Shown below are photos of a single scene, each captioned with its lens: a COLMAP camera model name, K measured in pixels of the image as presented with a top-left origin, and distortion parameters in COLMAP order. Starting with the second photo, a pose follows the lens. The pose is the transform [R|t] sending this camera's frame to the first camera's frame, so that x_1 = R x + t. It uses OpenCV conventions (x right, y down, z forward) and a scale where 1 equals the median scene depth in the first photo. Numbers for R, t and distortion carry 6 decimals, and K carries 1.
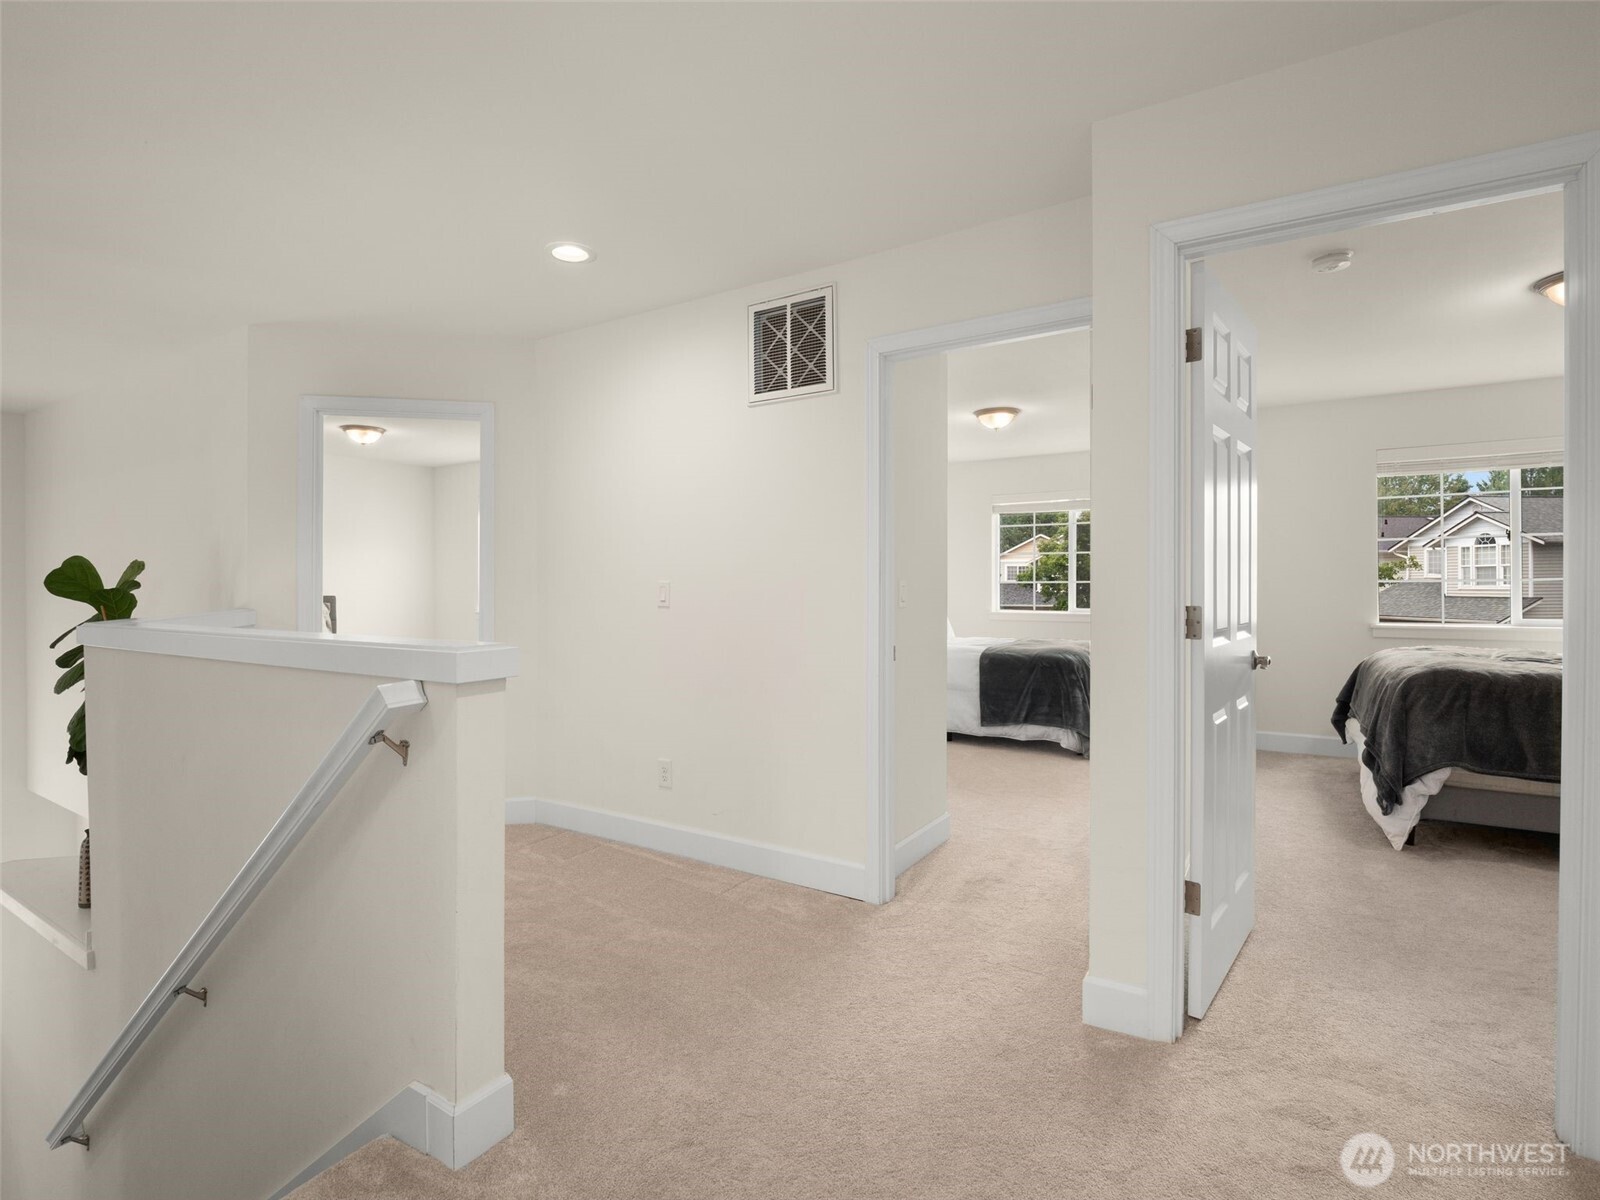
lens RADIAL K [[789.8, 0, 791.1], [0, 789.8, 581.9], [0, 0, 1]] dist [-0.015850, 0.000195]
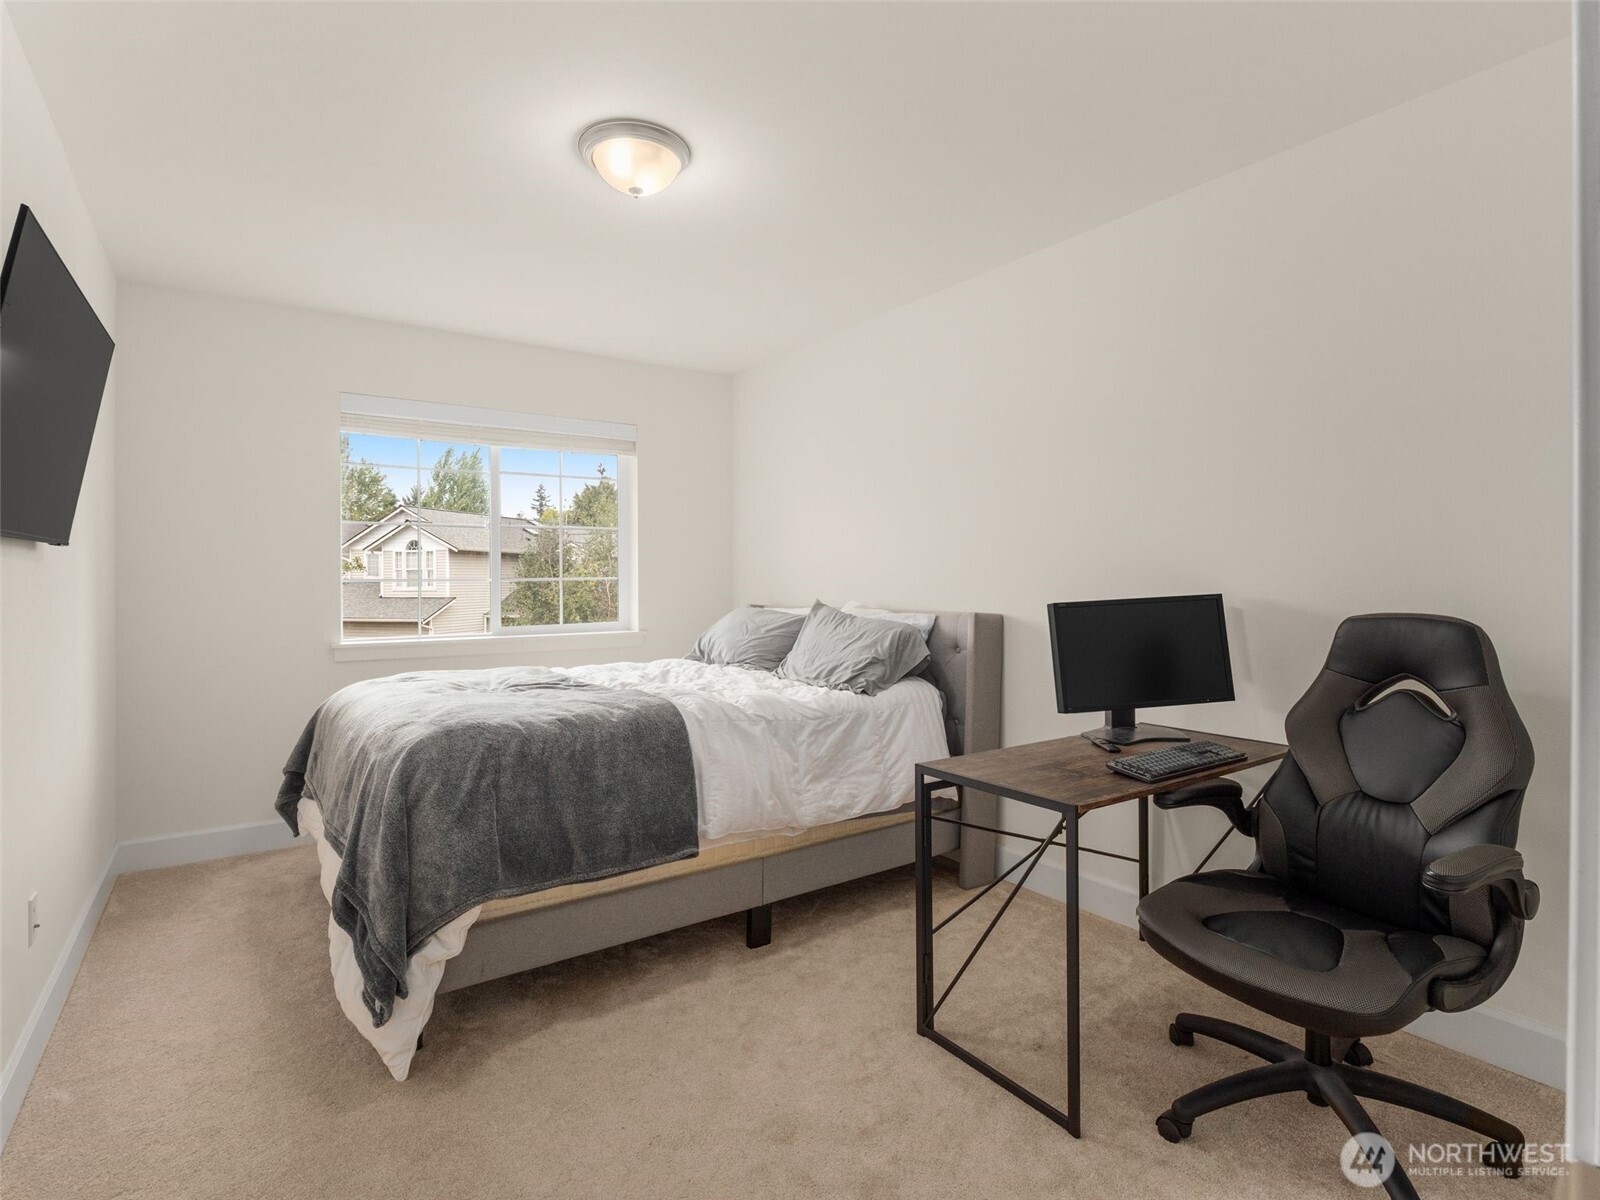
lens RADIAL K [[789.8, 0, 791.1], [0, 789.8, 581.9], [0, 0, 1]] dist [-0.015850, 0.000195]
pose [[0.377275, 0.004020, 0.926092, 0.358572], [-0.001794, 0.999992, -0.003610, 0.003215], [-0.926099, -0.000300, 0.377280, 0.518387]]
